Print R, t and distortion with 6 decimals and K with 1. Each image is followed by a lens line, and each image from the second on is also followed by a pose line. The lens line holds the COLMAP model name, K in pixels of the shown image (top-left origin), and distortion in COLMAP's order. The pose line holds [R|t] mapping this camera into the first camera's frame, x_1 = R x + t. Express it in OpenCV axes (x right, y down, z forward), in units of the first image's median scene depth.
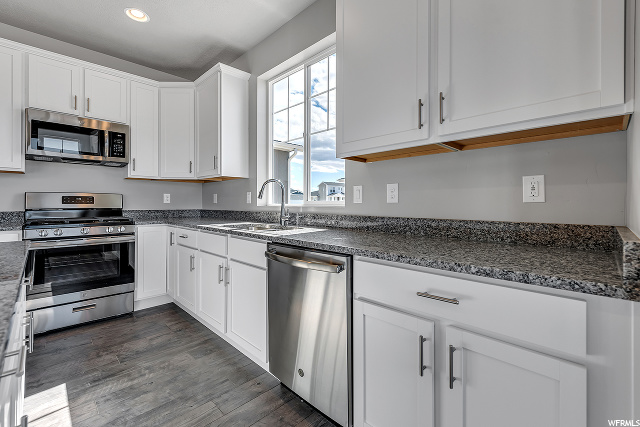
lens RADIAL K [[279.7, 0, 315.3], [0, 279.7, 204.5], [0, 0, 1]] dist [-0.001051, -0.000493]
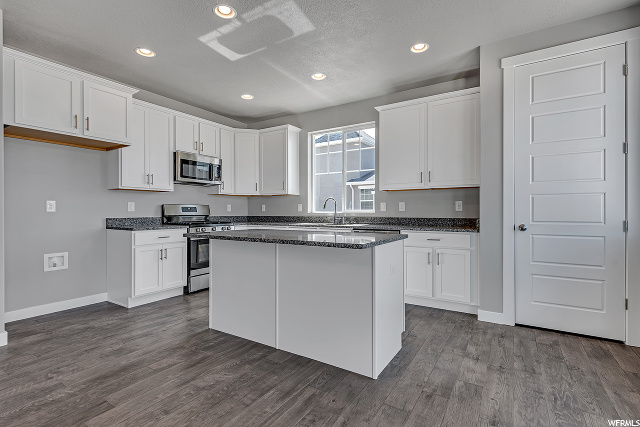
lens RADIAL K [[303.6, 0, 316.6], [0, 303.6, 211.2], [0, 0, 1]] dist [0.003492, -0.000866]
pose [[0.976790, -0.004397, 0.214153, -0.544988], [0.004796, 0.999988, -0.001345, -0.002665], [-0.214145, 0.002341, 0.976799, -0.717274]]
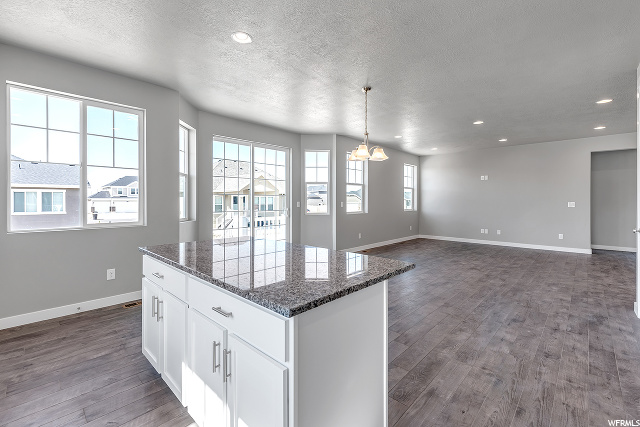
lens RADIAL K [[303.6, 0, 317.3], [0, 303.6, 199.8], [0, 0, 1]] dist [0.003492, -0.000866]
pose [[-0.999418, -0.000060, -0.034101, -0.537000], [-0.000310, 0.999973, 0.007320, -0.064747], [0.034100, 0.007326, -0.999392, 0.855878]]
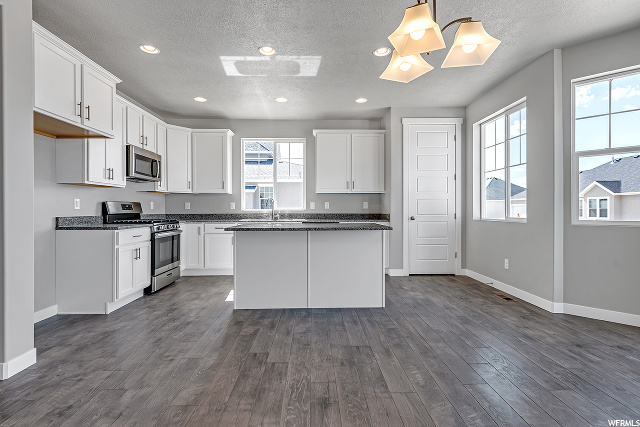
lens RADIAL K [[303.6, 0, 318.8], [0, 303.6, 209.5], [0, 0, 1]] dist [0.003492, -0.000866]
pose [[0.698126, -0.006082, 0.715949, -1.279678], [0.004824, 0.999981, 0.003791, -0.006746], [-0.715959, 0.000807, 0.698142, -0.710966]]
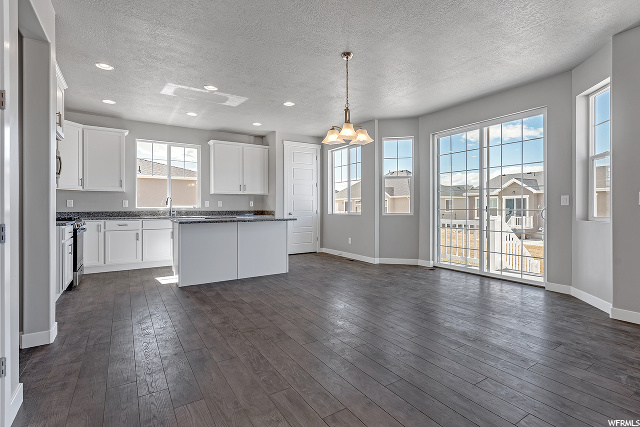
lens RADIAL K [[303.6, 0, 318.5], [0, 303.6, 207.1], [0, 0, 1]] dist [0.003492, -0.000866]
pose [[0.230710, -0.003752, 0.973015, -1.934408], [0.002124, 0.999992, 0.003352, -0.007077], [-0.973020, 0.001293, 0.230716, -0.650832]]
